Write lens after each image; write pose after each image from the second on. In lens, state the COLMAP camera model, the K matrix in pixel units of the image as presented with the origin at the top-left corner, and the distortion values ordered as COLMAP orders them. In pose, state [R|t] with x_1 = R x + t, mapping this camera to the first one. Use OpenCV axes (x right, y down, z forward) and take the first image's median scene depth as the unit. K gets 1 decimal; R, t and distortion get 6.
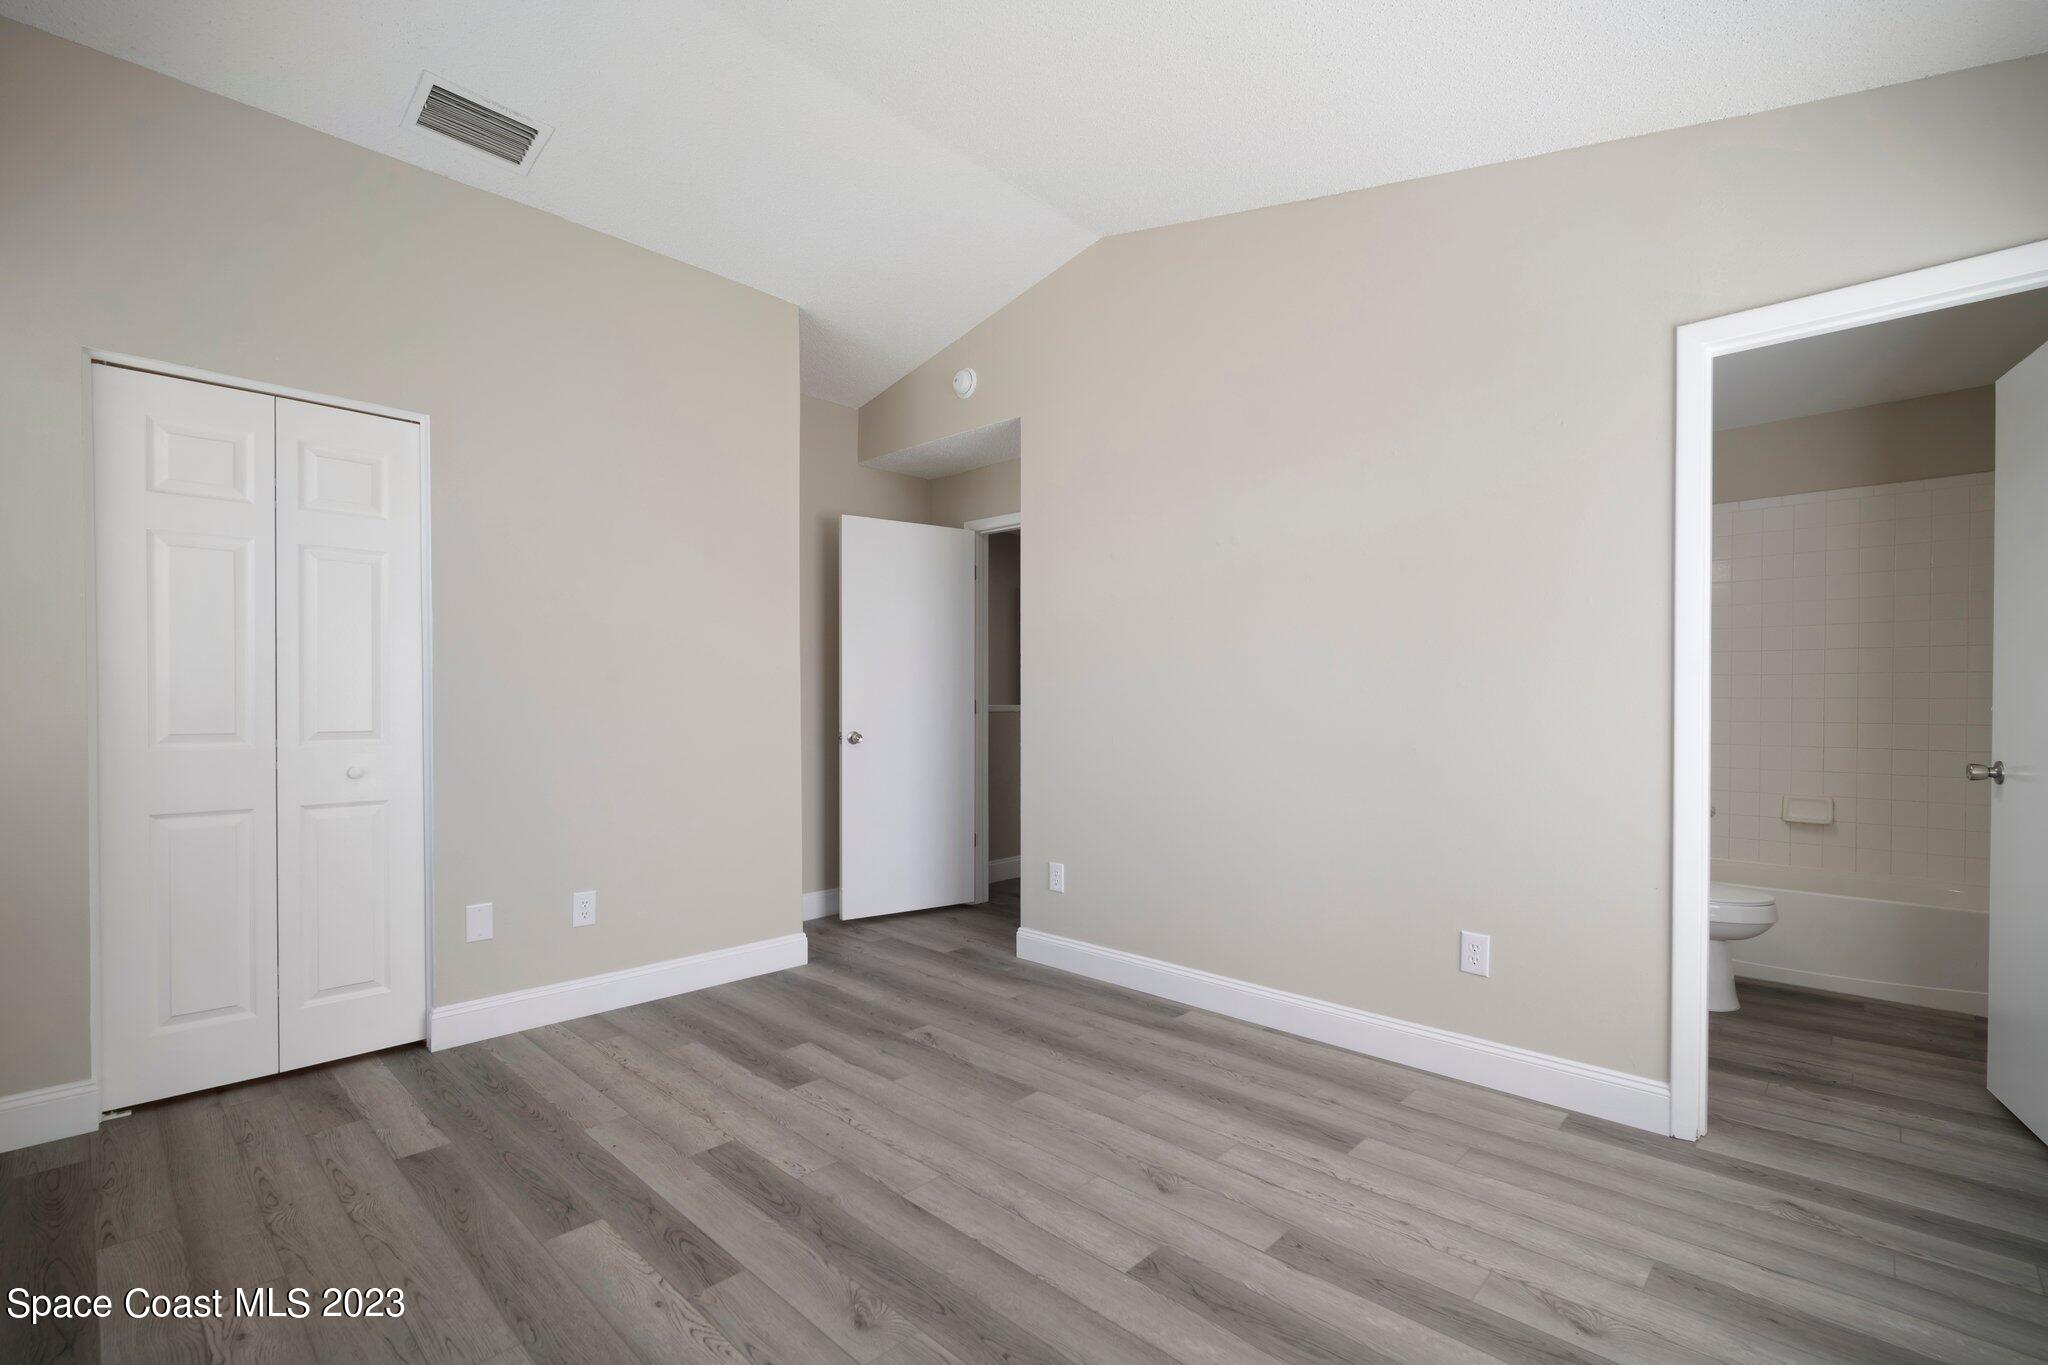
lens RADIAL K [[899.8, 0, 1031.1], [0, 899.8, 686.9], [0, 0, 1]] dist [-0.013423, 0.003999]
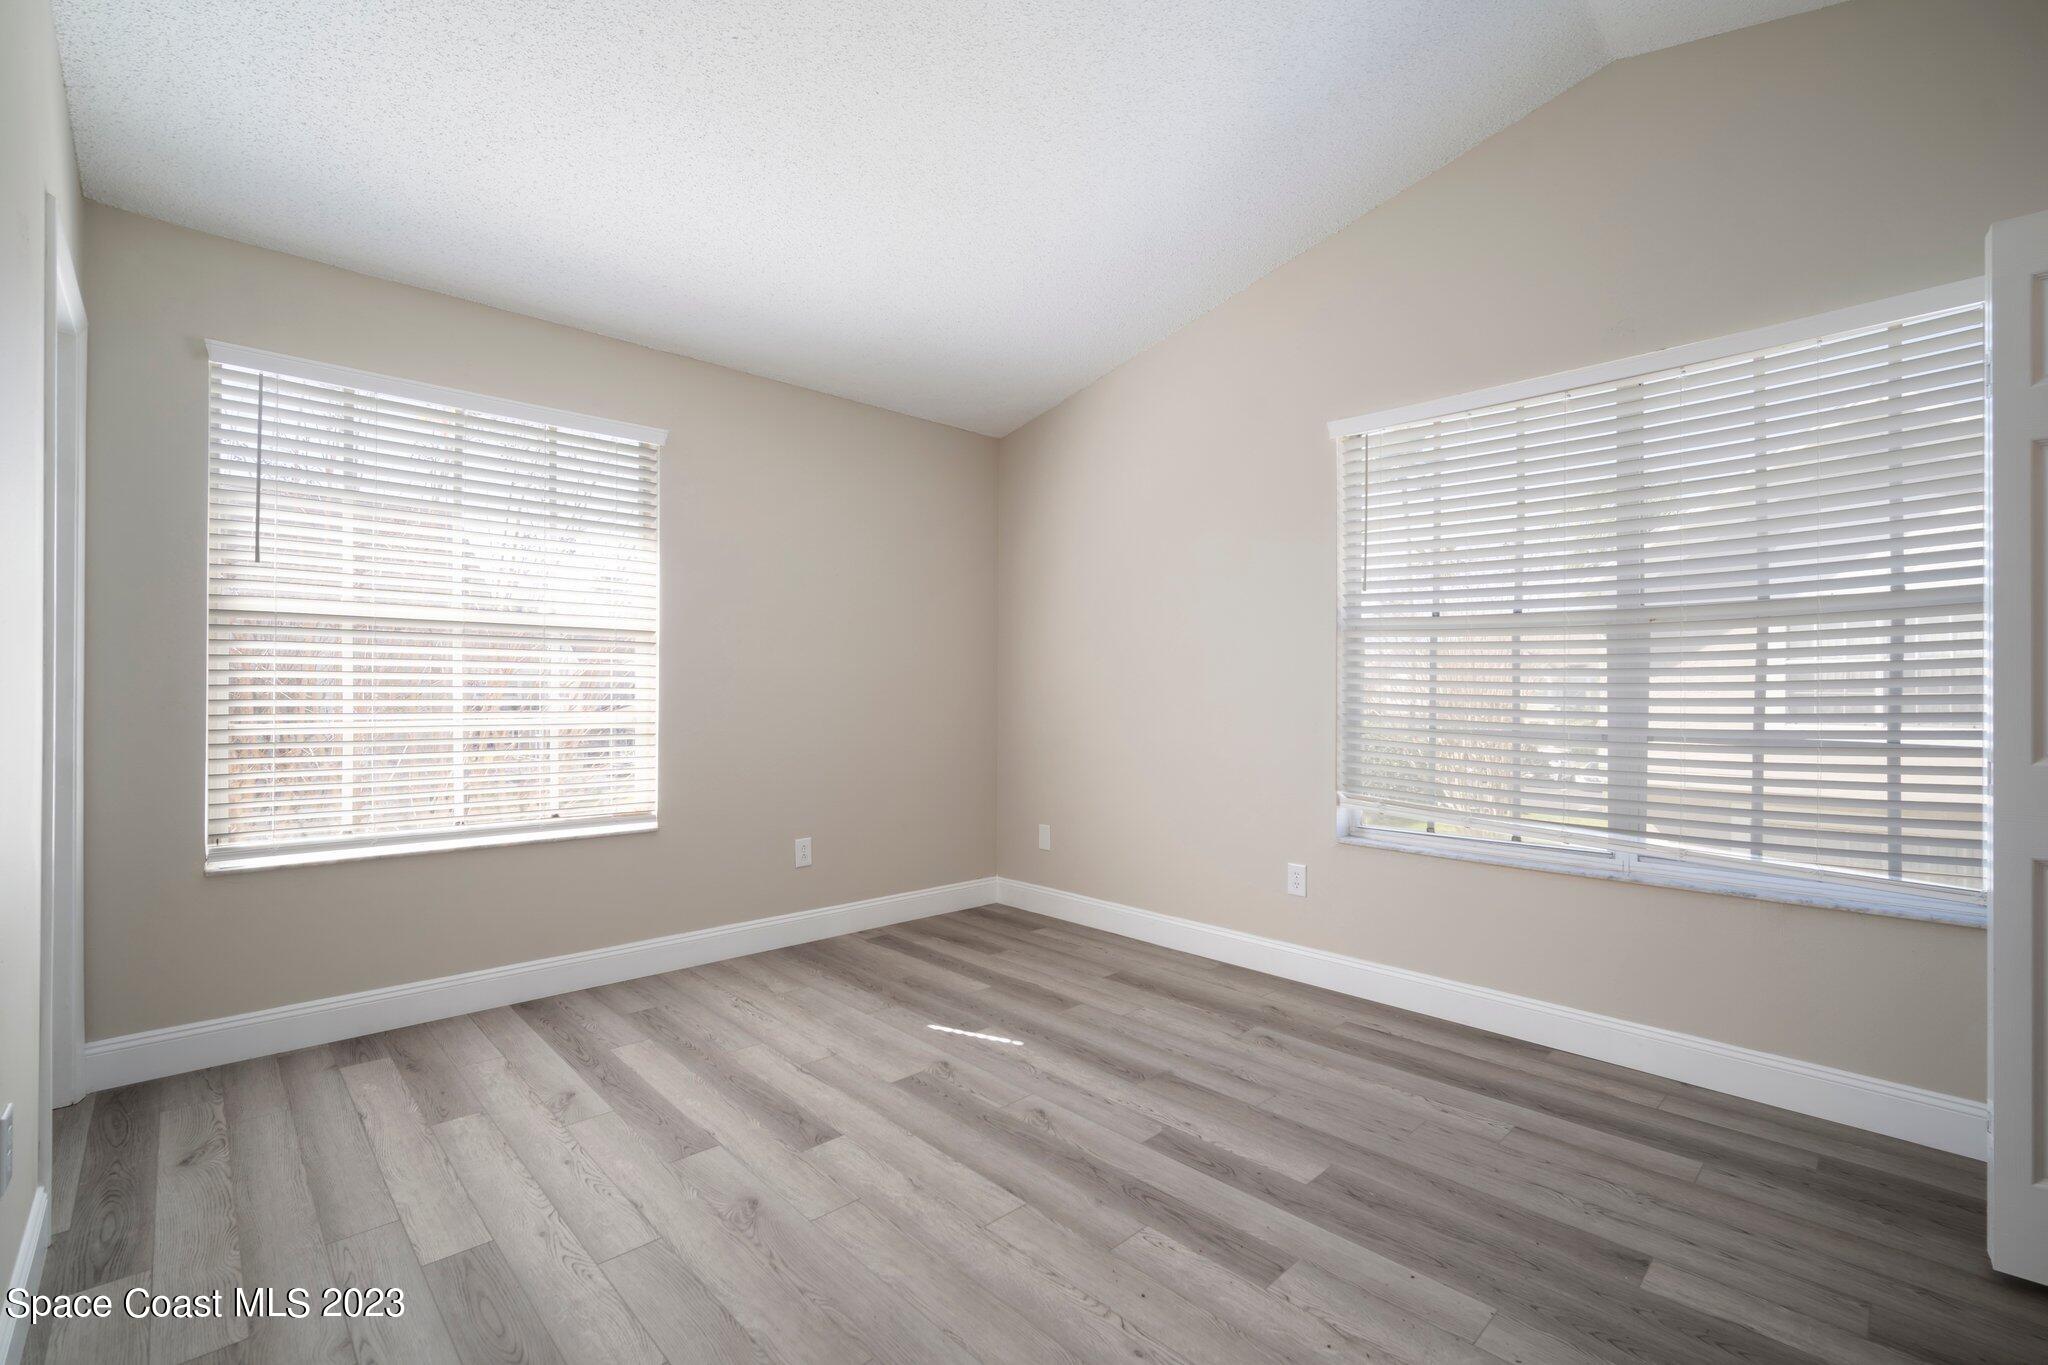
lens RADIAL K [[899.8, 0, 1035.7], [0, 899.8, 689.2], [0, 0, 1]] dist [-0.013423, 0.003999]
pose [[-0.998974, -0.004688, 0.045037, -0.158317], [-0.005316, 0.999890, -0.013835, 0.023086], [-0.044967, -0.014060, -0.998890, 1.601751]]
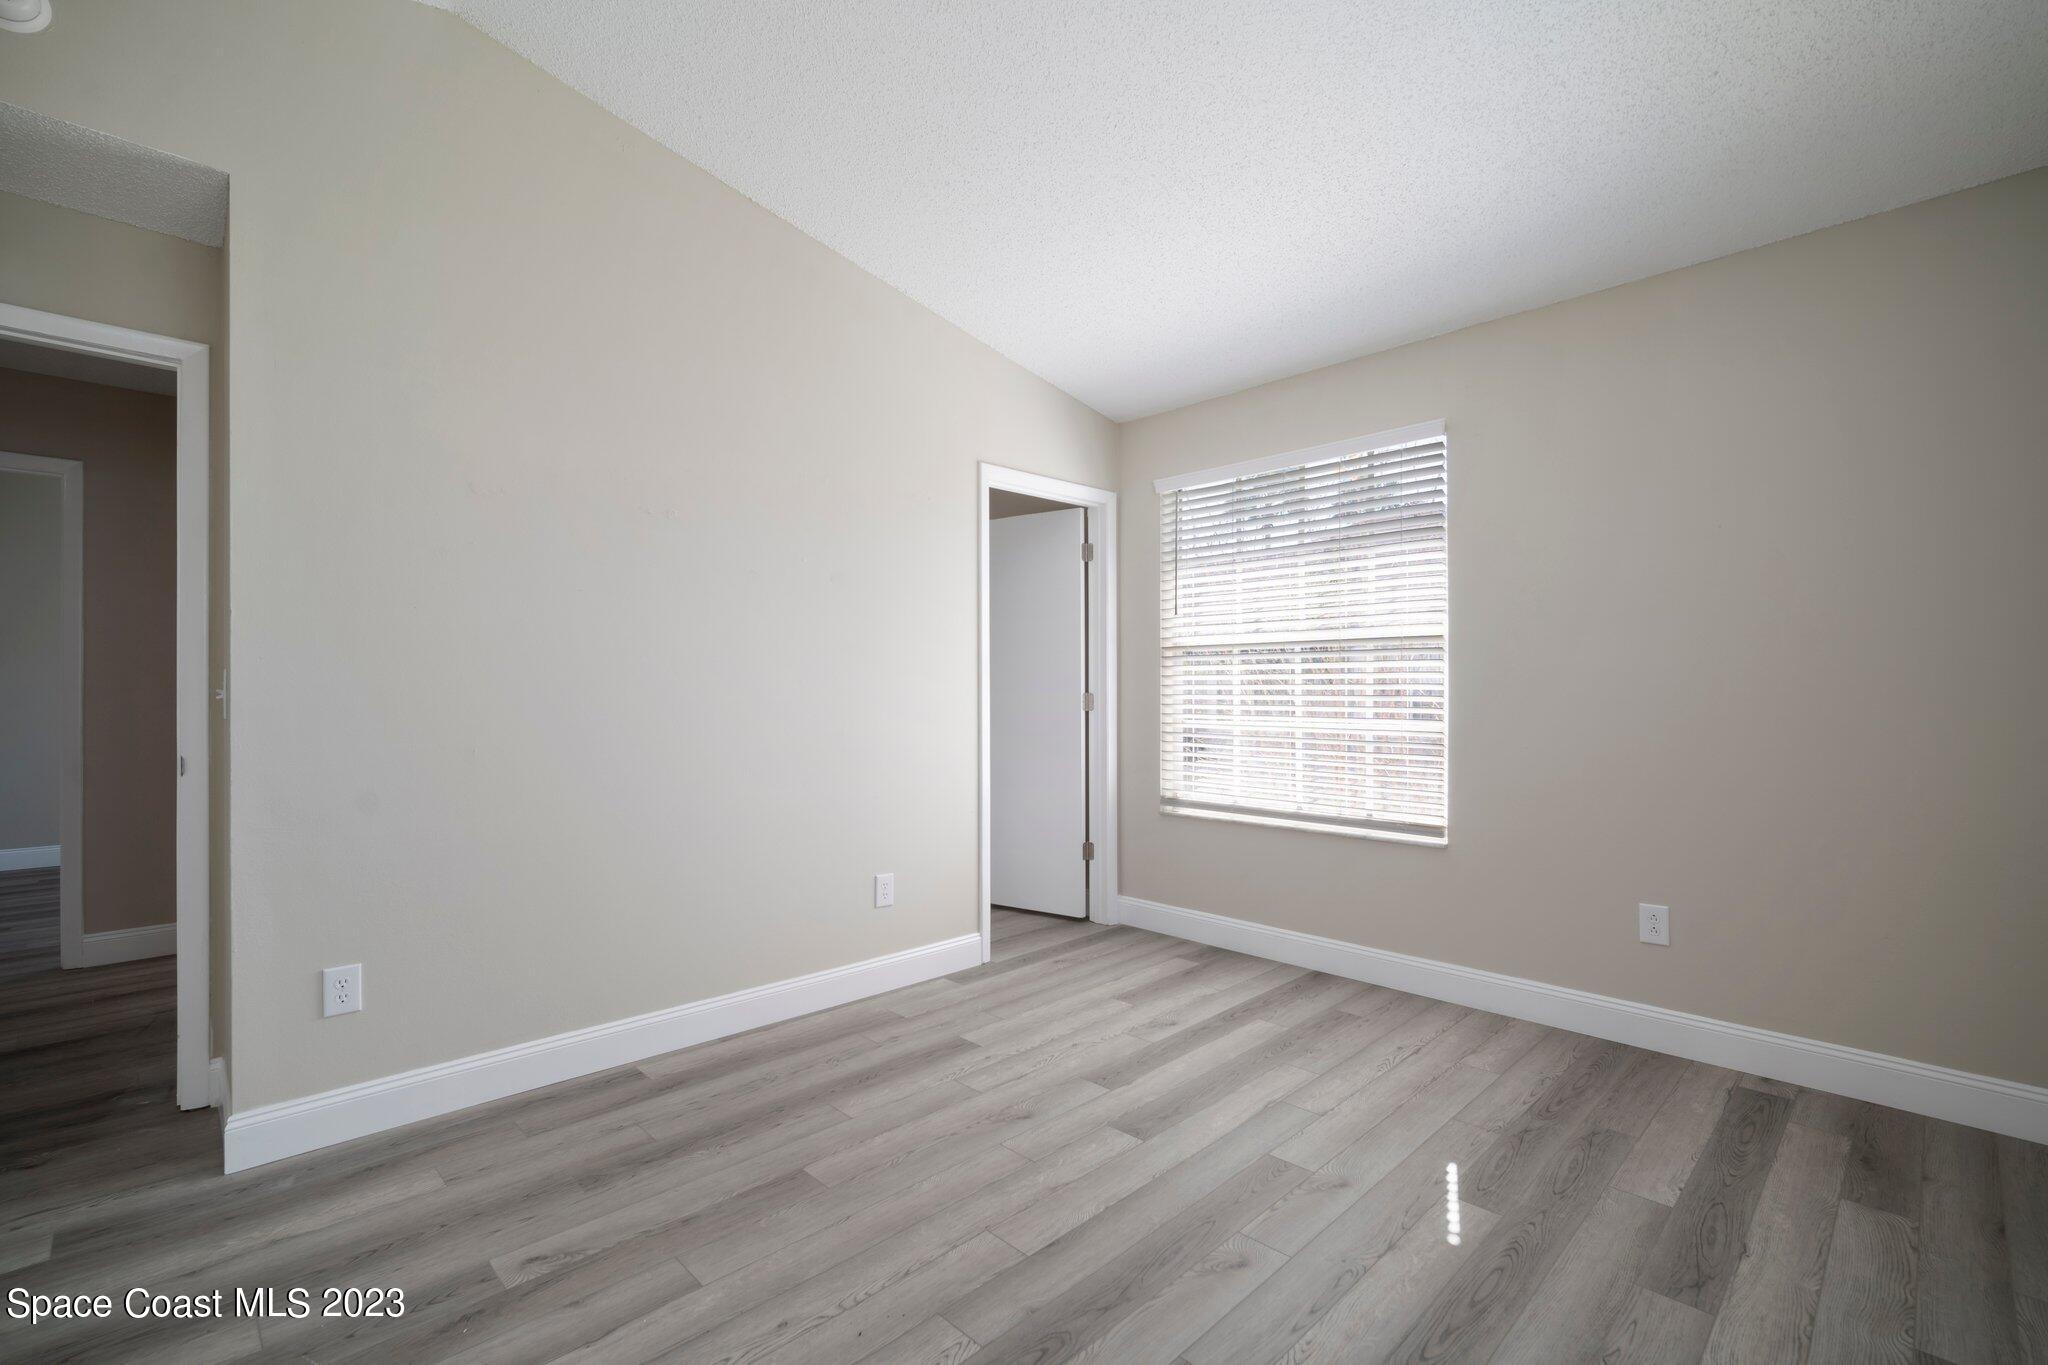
lens RADIAL K [[899.8, 0, 1028.0], [0, 899.8, 699.7], [0, 0, 1]] dist [-0.013423, 0.003999]
pose [[0.039010, -0.008365, 0.999204, -0.834526], [-0.013679, 0.999867, 0.008905, 0.007048], [-0.999145, -0.014015, 0.038891, 0.791325]]
